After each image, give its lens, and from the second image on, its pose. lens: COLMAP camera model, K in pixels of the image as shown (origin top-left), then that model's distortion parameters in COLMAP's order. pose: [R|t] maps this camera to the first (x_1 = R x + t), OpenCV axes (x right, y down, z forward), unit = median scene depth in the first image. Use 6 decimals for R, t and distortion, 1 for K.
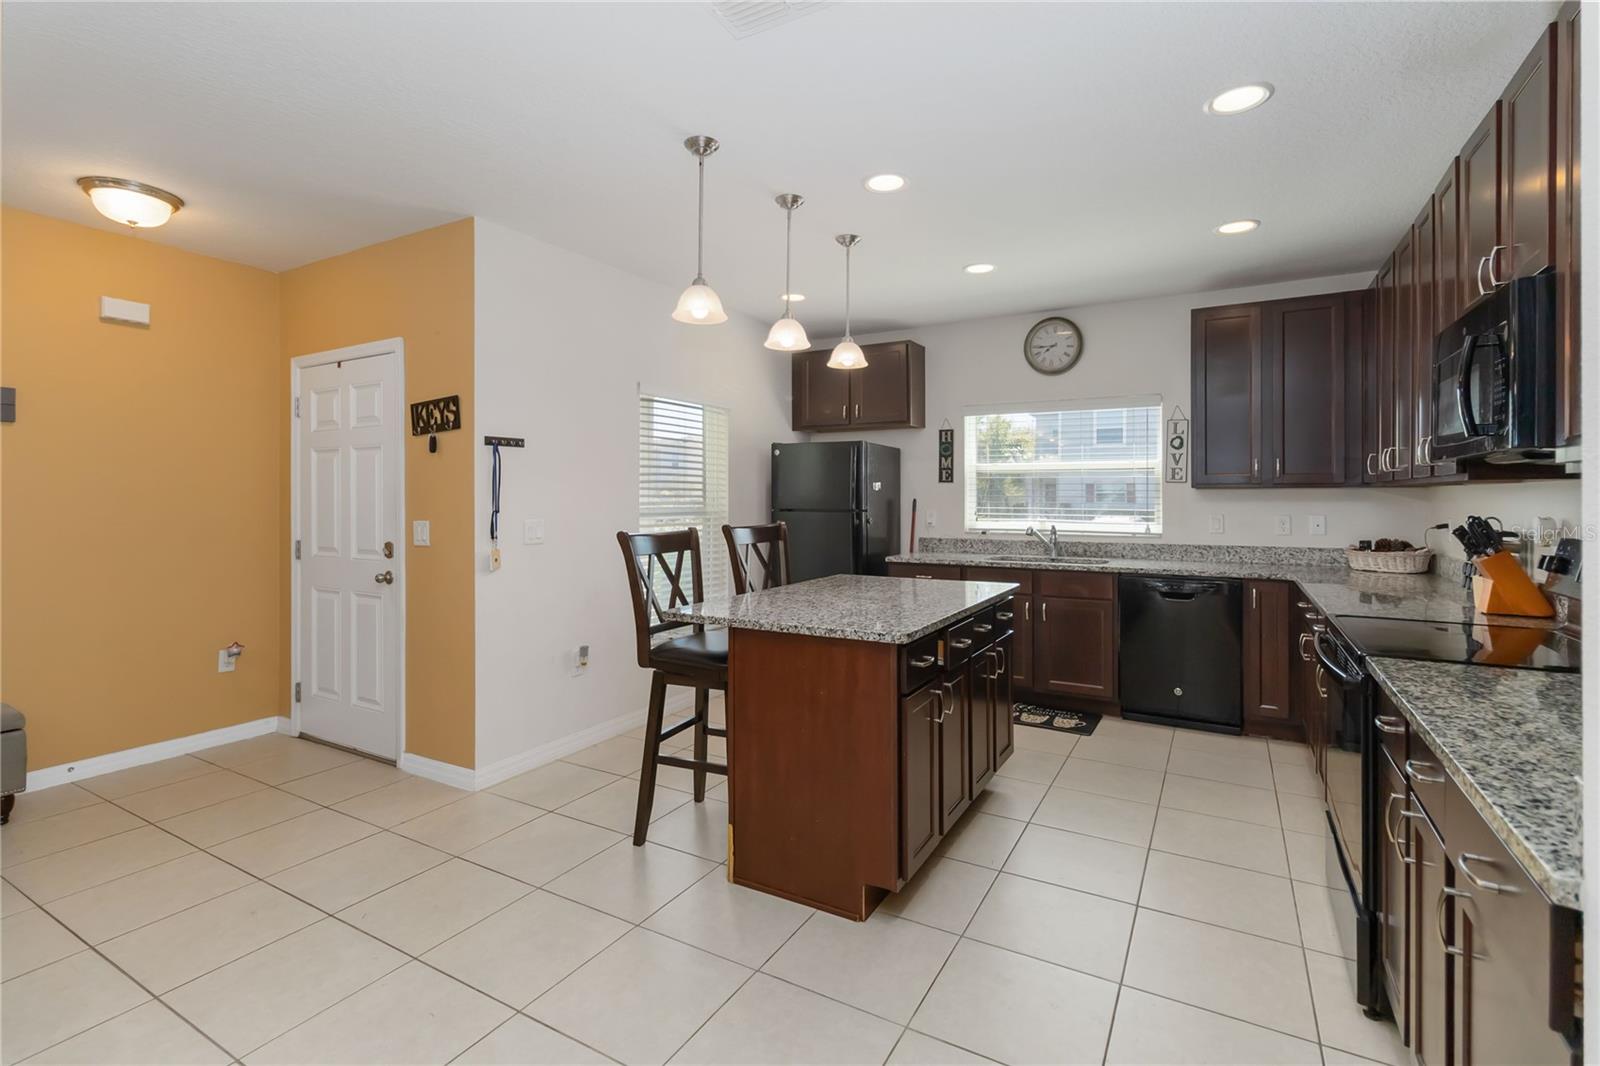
lens RADIAL K [[734.0, 0, 803.1], [0, 734.0, 488.5], [0, 0, 1]] dist [0.003208, -0.000034]
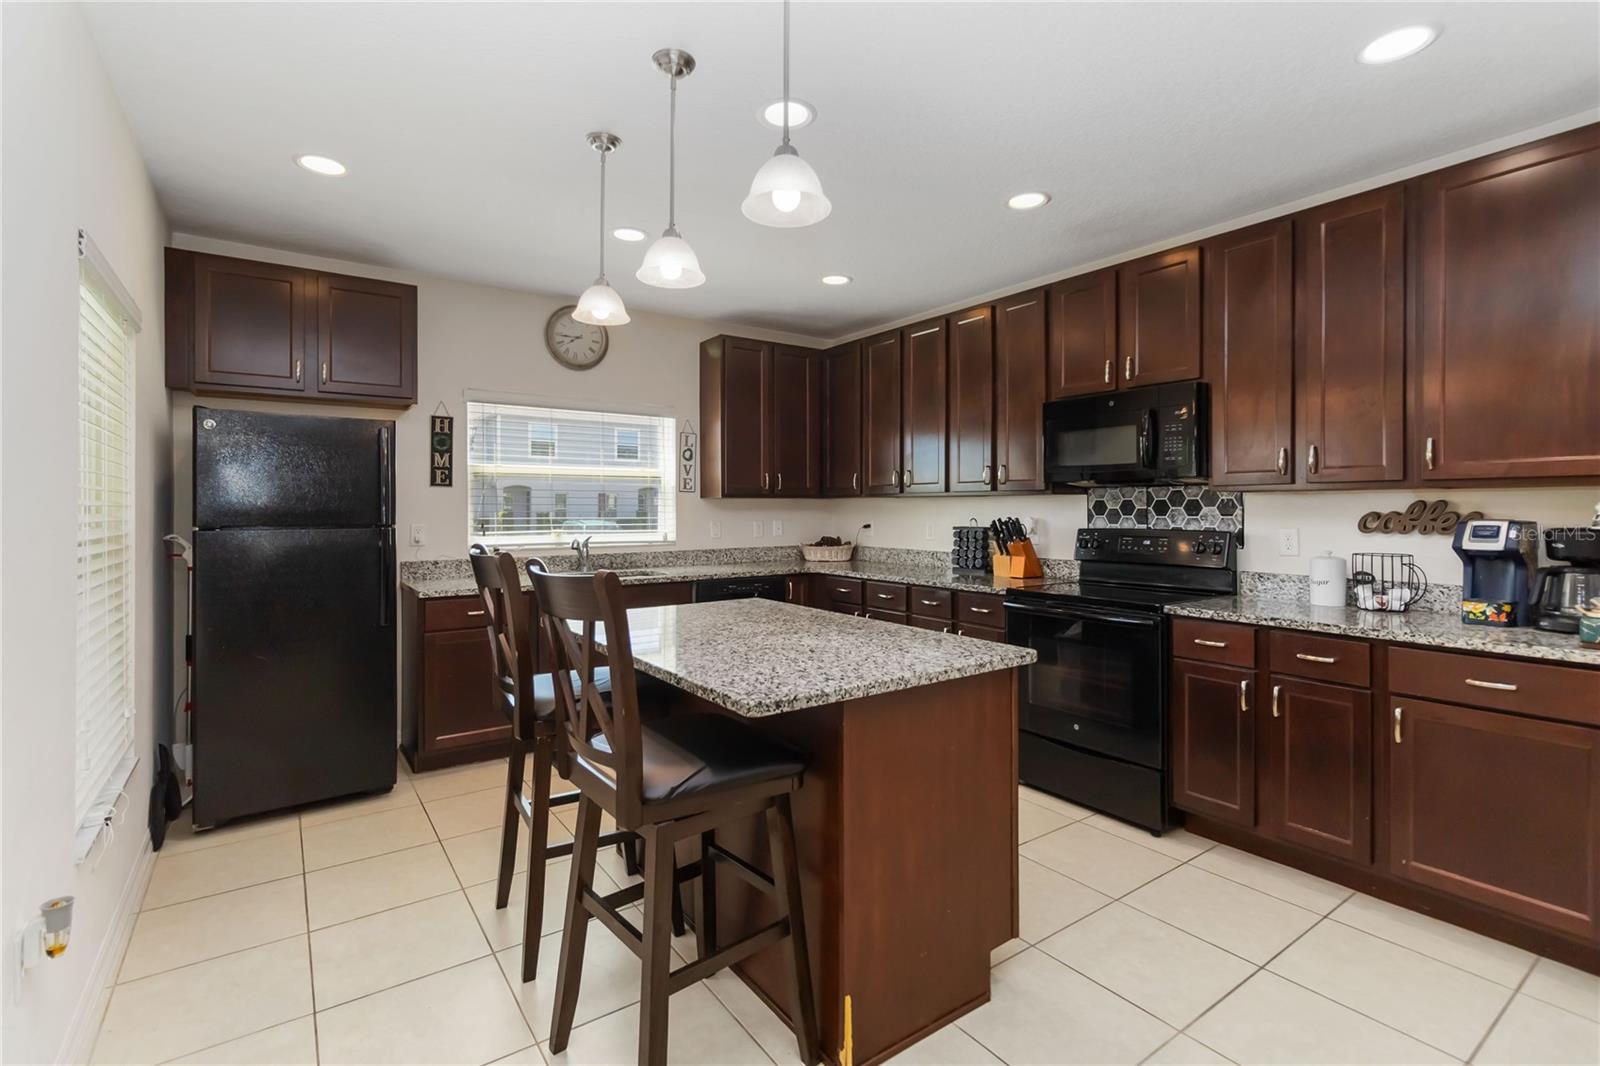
lens RADIAL K [[734.0, 0, 763.0], [0, 734.0, 505.1], [0, 0, 1]] dist [0.003208, -0.000034]
pose [[0.444720, 0.004134, 0.895660, -0.394457], [-0.008916, 0.999960, -0.000189, 0.010075], [-0.895625, -0.007901, 0.444739, 0.428480]]
